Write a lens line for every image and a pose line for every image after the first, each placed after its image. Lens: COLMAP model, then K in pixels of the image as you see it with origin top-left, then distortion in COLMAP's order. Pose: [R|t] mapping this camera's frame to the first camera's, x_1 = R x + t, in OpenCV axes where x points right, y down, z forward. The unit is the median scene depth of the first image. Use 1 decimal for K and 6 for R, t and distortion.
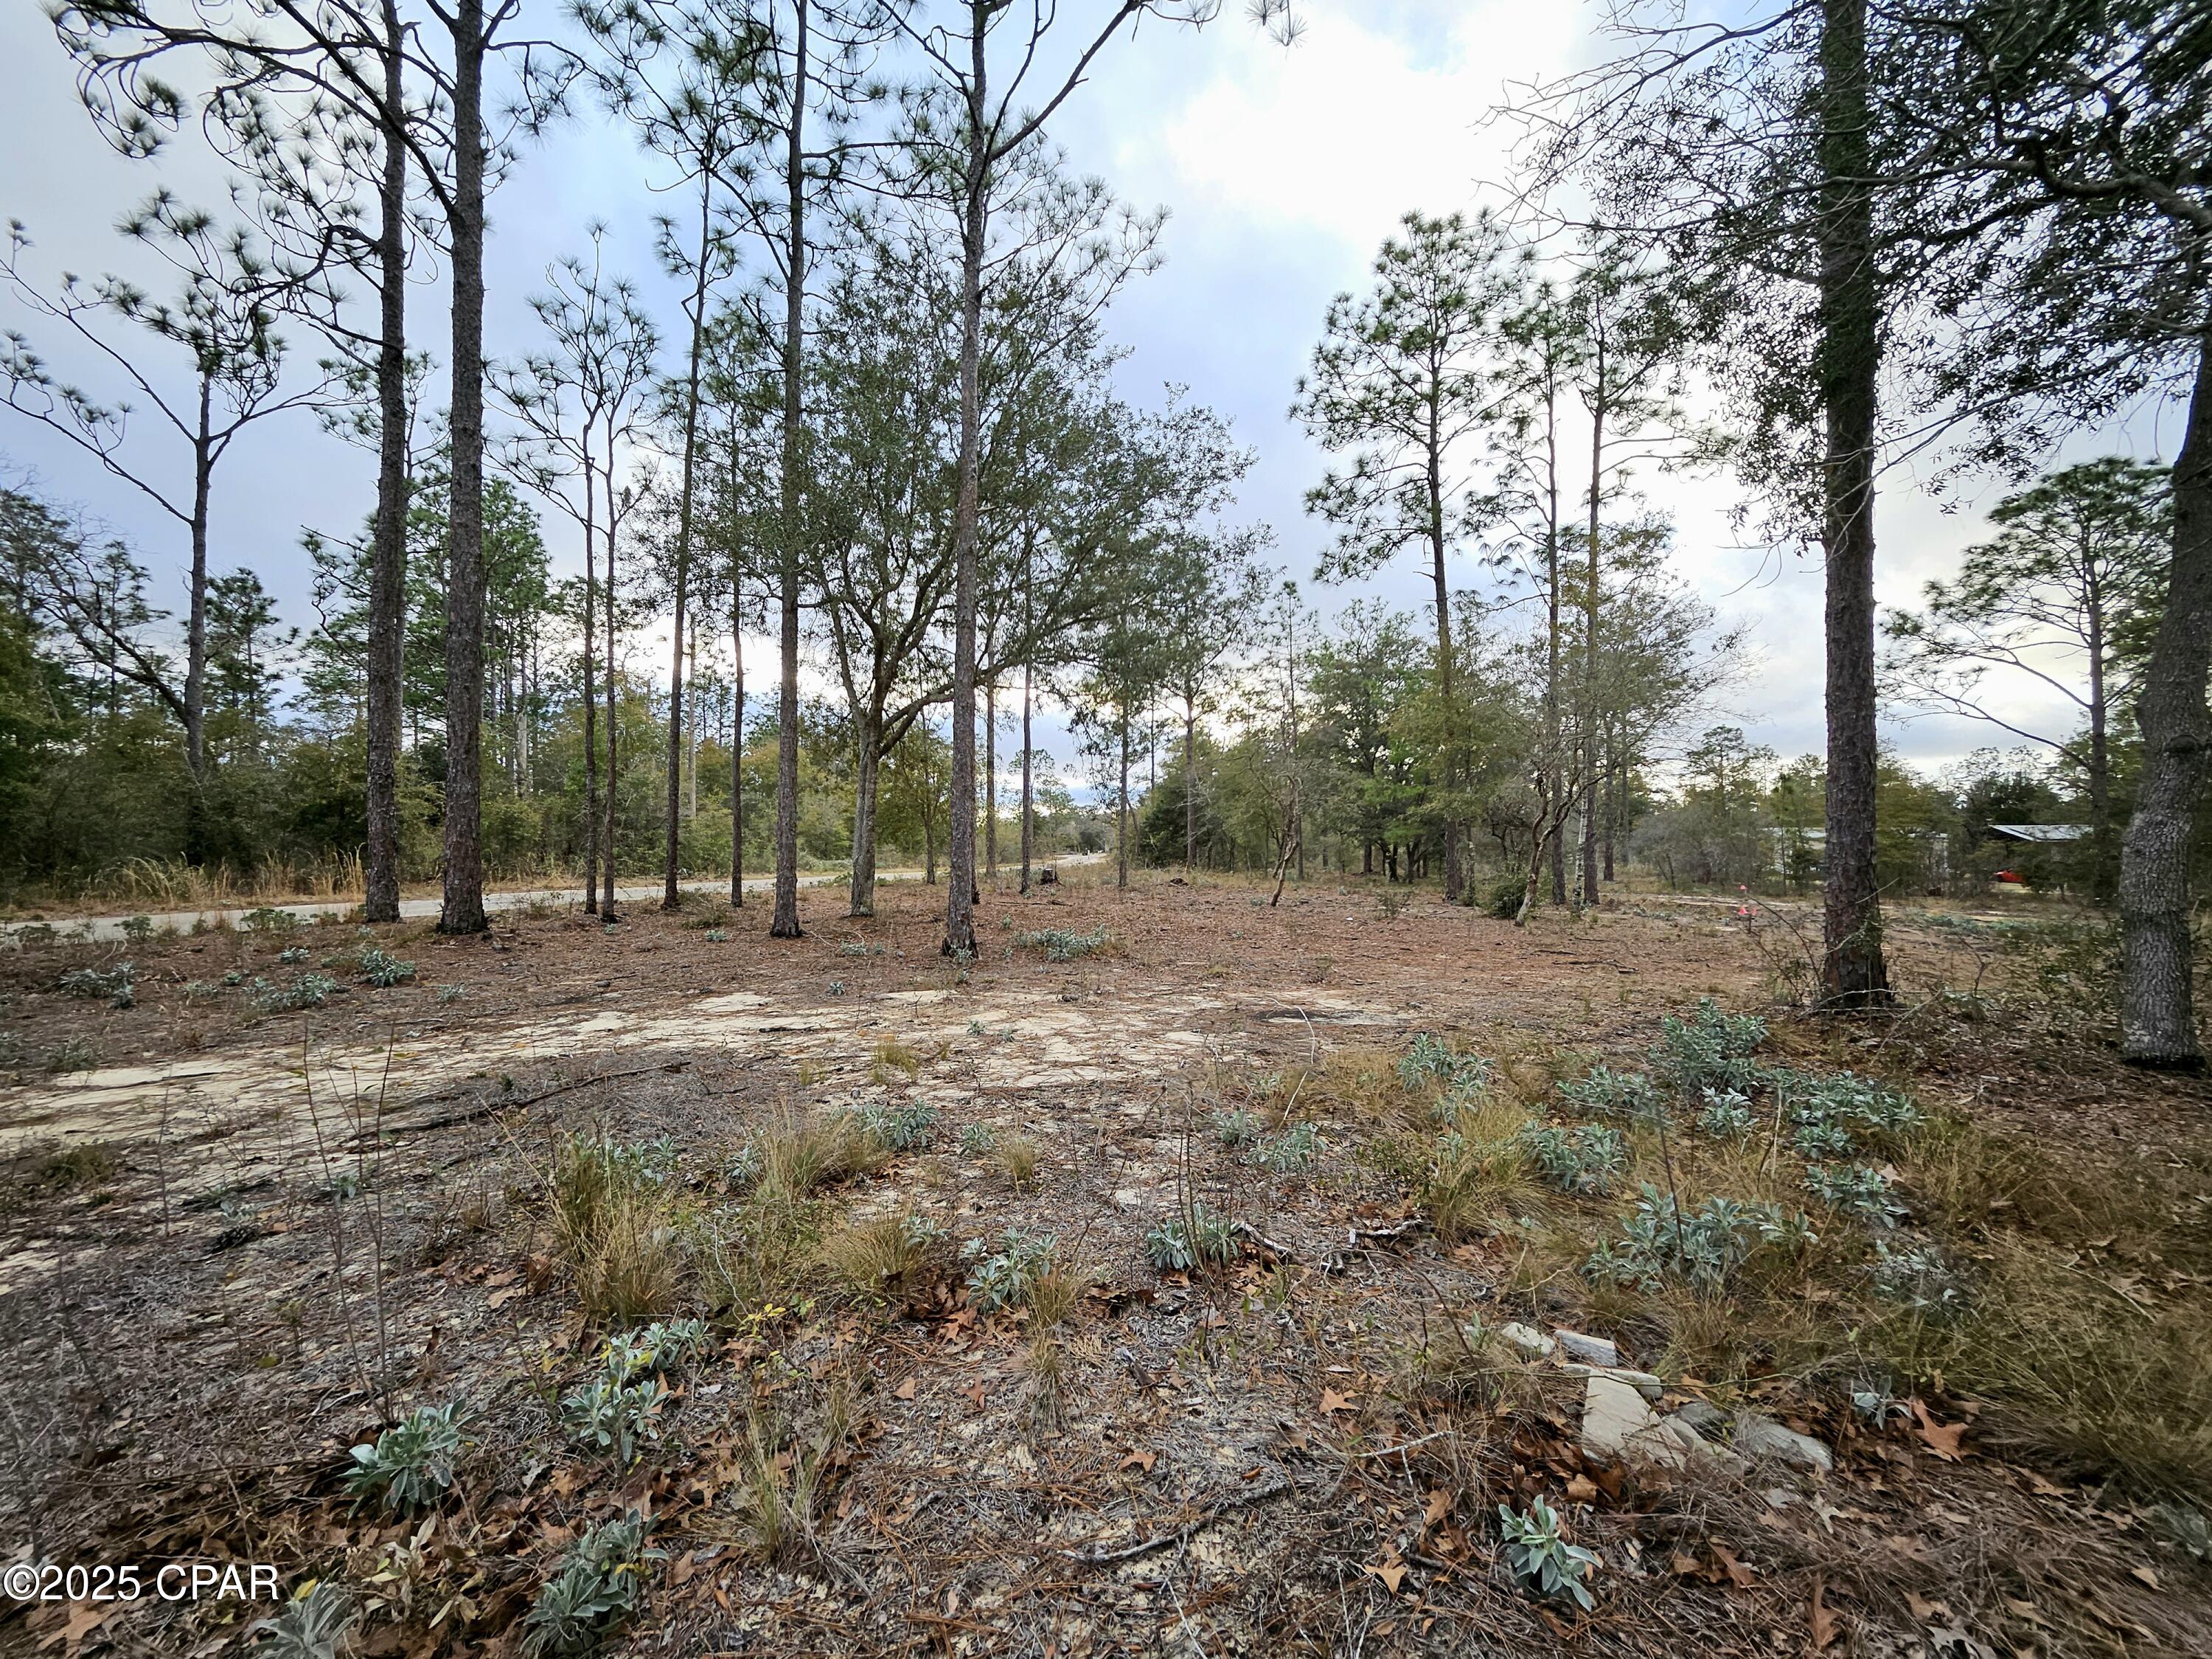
lens RADIAL K [[857.6, 0, 1105.9], [0, 857.6, 838.0], [0, 0, 1]] dist [-0.002448, 0.002450]
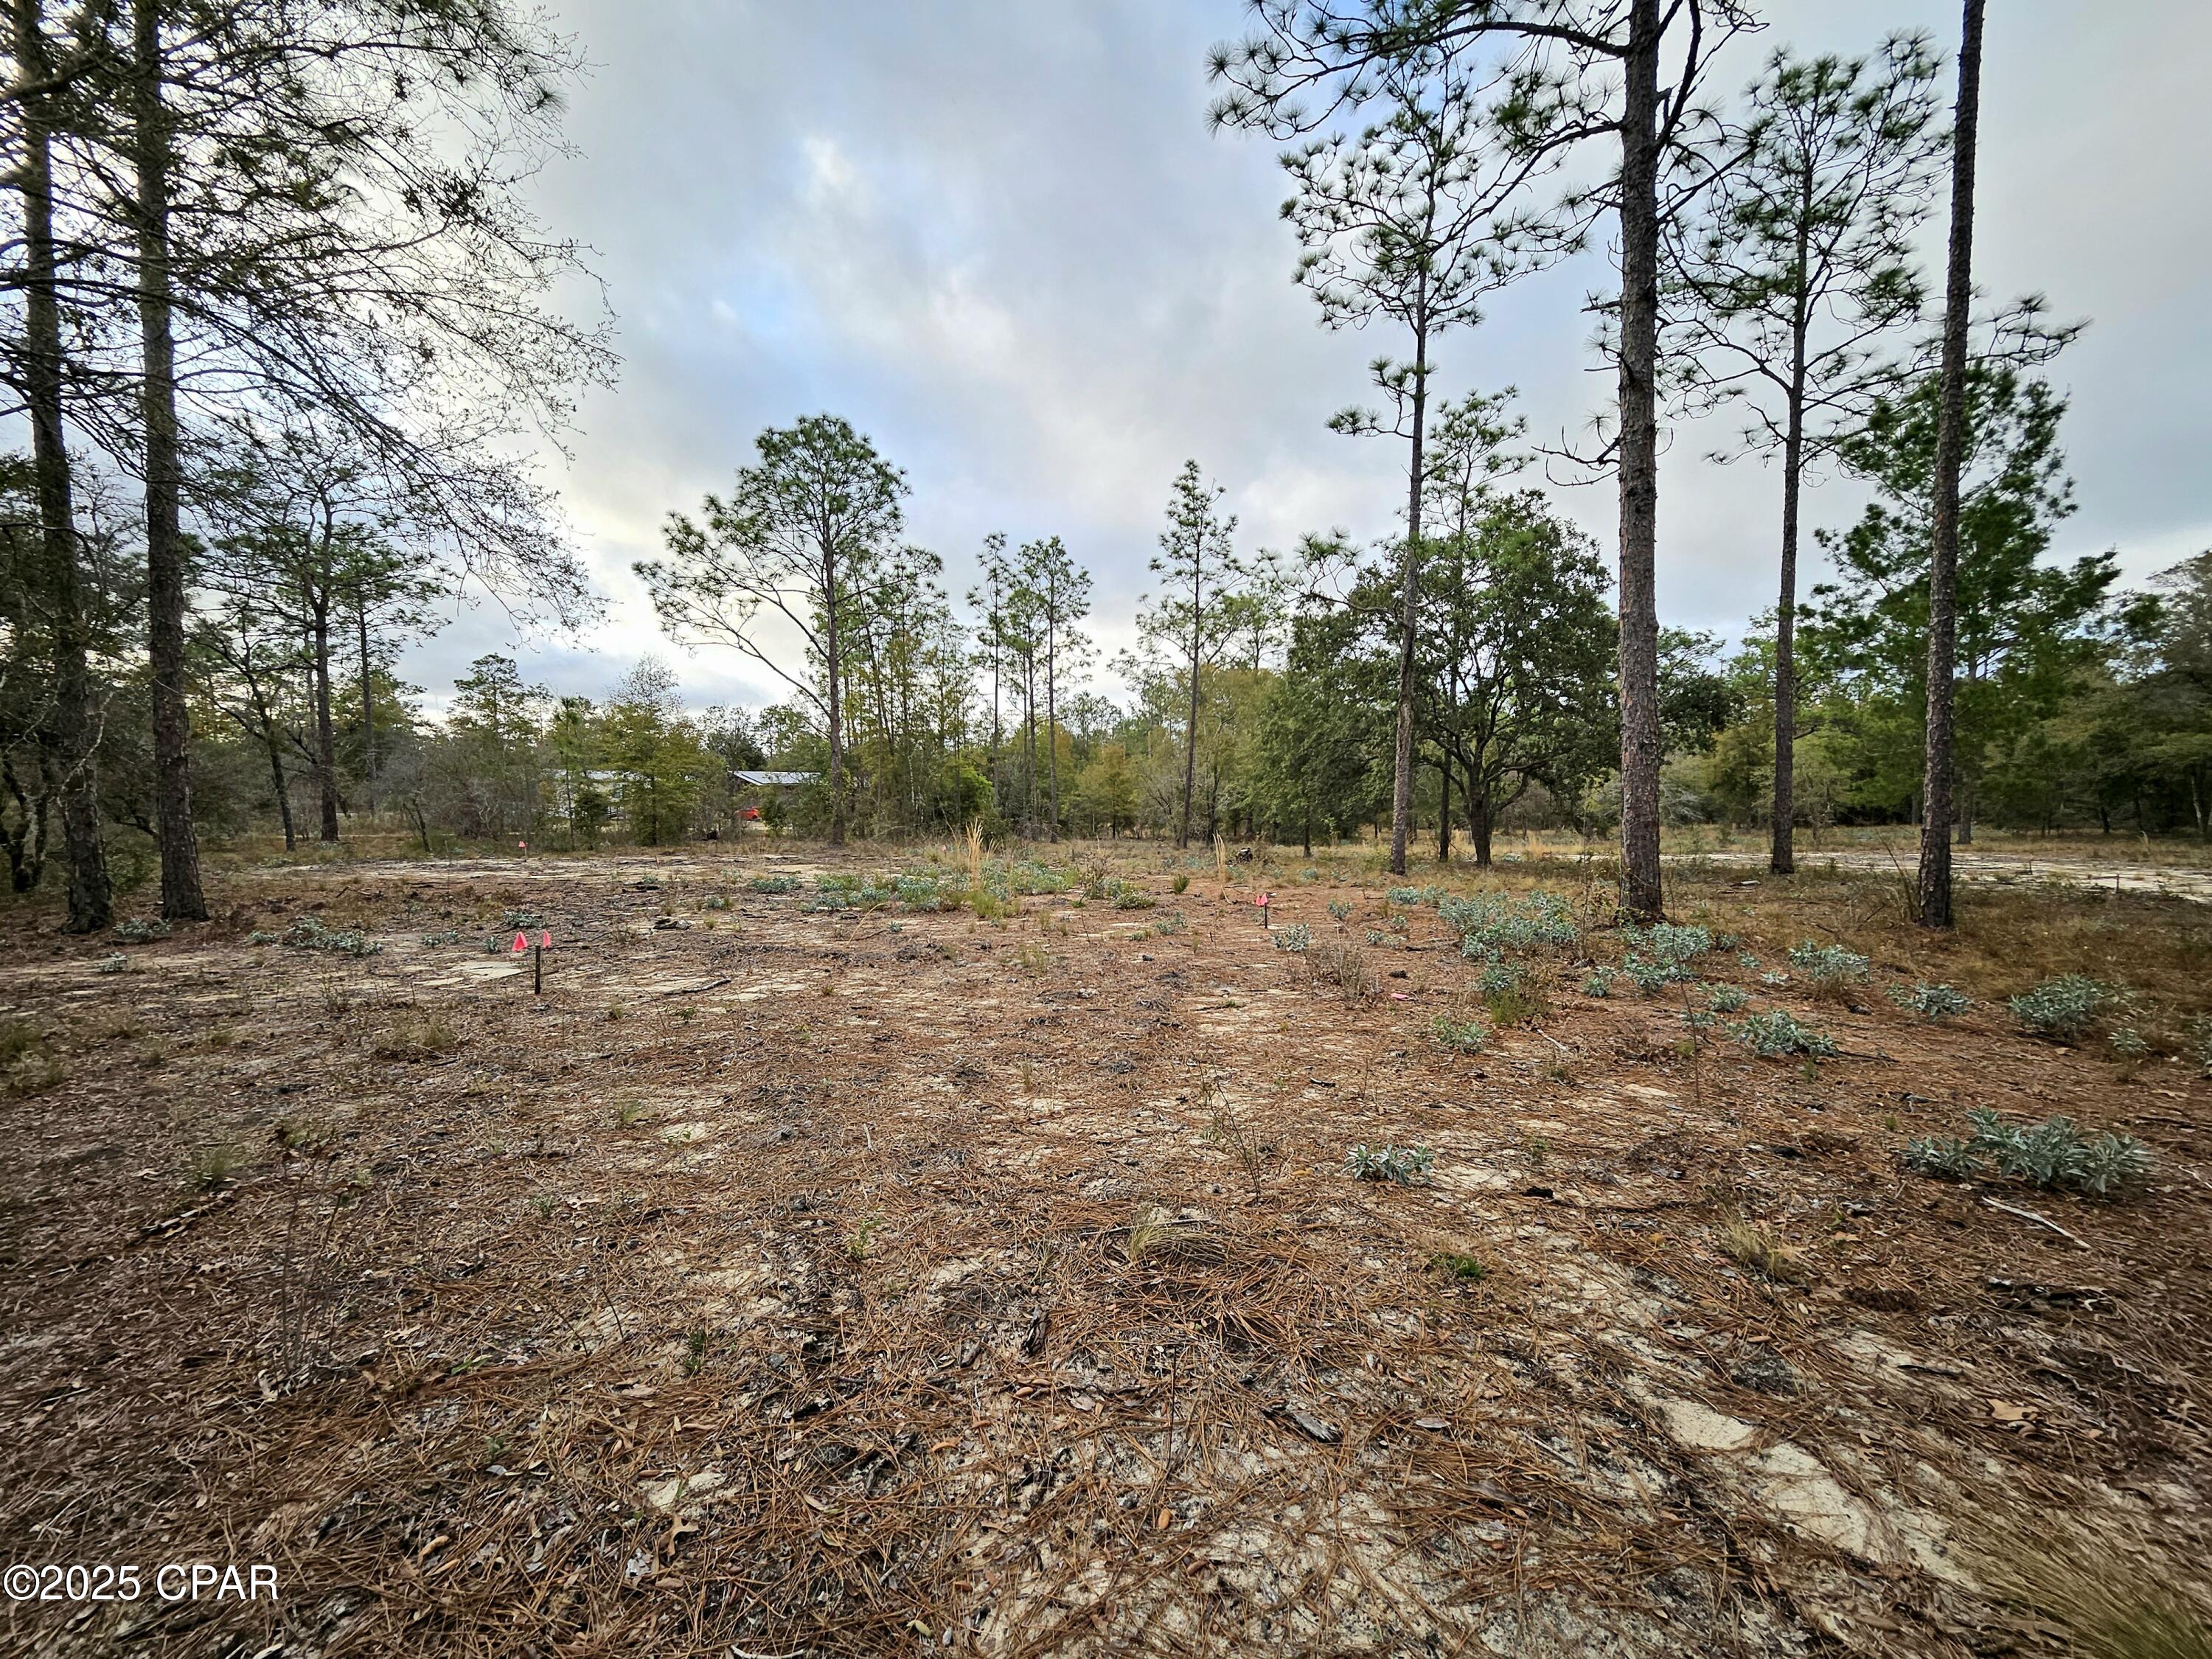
lens RADIAL K [[857.6, 0, 1108.1], [0, 857.6, 840.5], [0, 0, 1]] dist [-0.002448, 0.002450]
pose [[0.327376, -0.063628, 0.942749, 0.166766], [-0.003945, 0.997629, 0.068702, -0.002508], [-0.944886, -0.026211, 0.326349, 0.220431]]
